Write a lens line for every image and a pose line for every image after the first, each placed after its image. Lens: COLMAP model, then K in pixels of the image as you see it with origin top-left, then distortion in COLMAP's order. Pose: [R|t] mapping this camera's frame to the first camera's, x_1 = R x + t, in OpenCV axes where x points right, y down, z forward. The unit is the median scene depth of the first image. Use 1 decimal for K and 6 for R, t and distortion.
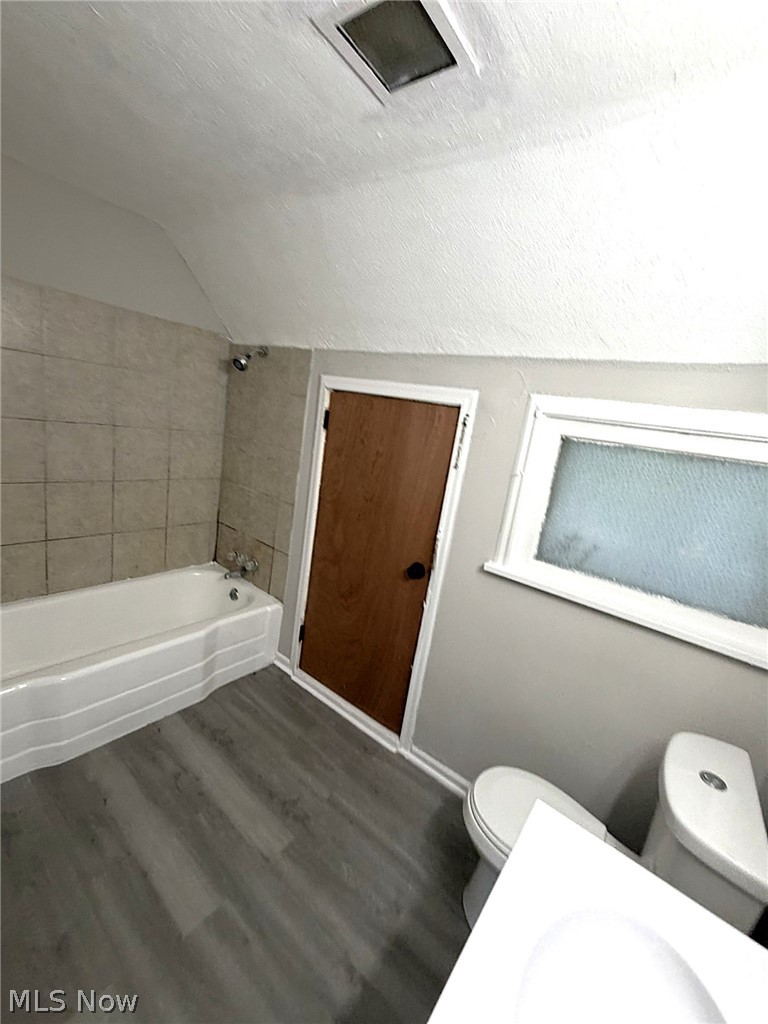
lens RADIAL K [[423.3, 0, 384.0], [0, 423.3, 512.0], [0, 0, 1]] dist [-0.000627, 0.000114]
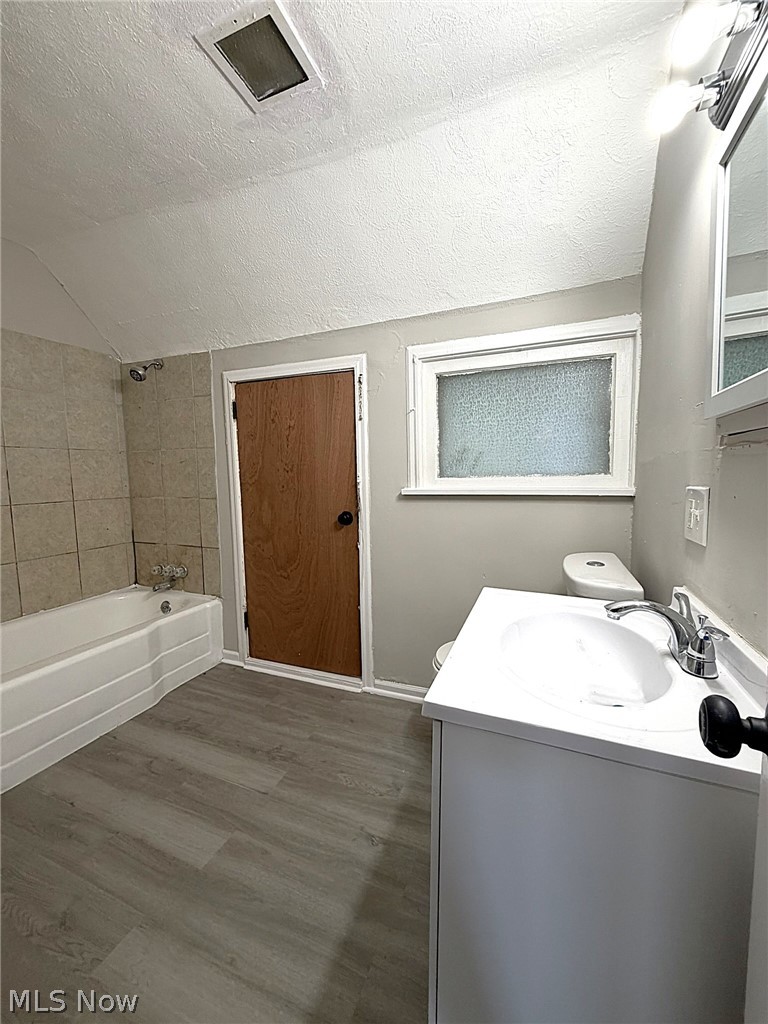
lens RADIAL K [[409.6, 0, 384.0], [0, 409.6, 512.0], [0, 0, 1]] dist [0.001649, 0.000498]
pose [[0.950008, -0.190347, 0.247495, -0.084268], [0.215923, 0.973093, -0.080418, 0.210319], [-0.225528, 0.129838, 0.965546, -0.075915]]
